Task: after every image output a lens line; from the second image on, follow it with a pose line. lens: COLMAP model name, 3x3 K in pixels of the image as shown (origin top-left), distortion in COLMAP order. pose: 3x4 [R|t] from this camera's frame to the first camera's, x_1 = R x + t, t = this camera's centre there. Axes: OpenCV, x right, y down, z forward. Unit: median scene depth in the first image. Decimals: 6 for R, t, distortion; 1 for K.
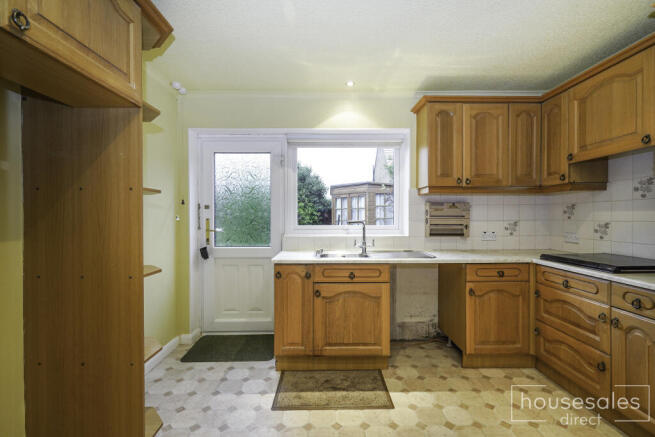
lens RADIAL K [[295.5, 0, 327.5], [0, 295.5, 218.5], [0, 0, 1]] dist [-0.000063, 0.000557]
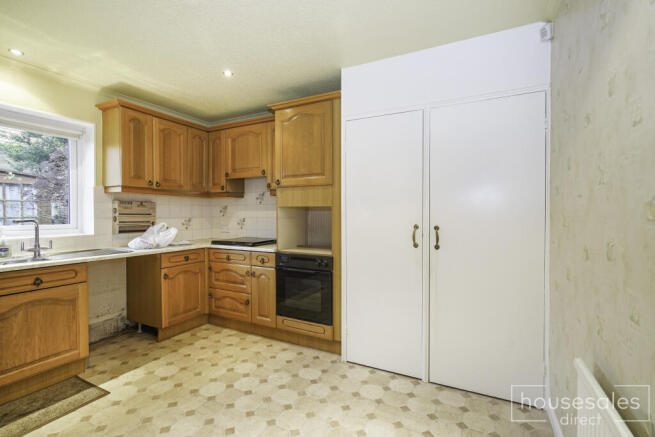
lens RADIAL K [[295.5, 0, 327.5], [0, 295.5, 218.5], [0, 0, 1]] dist [-0.000063, 0.000557]
pose [[0.466933, -0.011830, 0.884213, -0.267420], [0.007755, 0.999927, 0.009283, 0.004442], [-0.884259, 0.002523, 0.466991, -0.153411]]
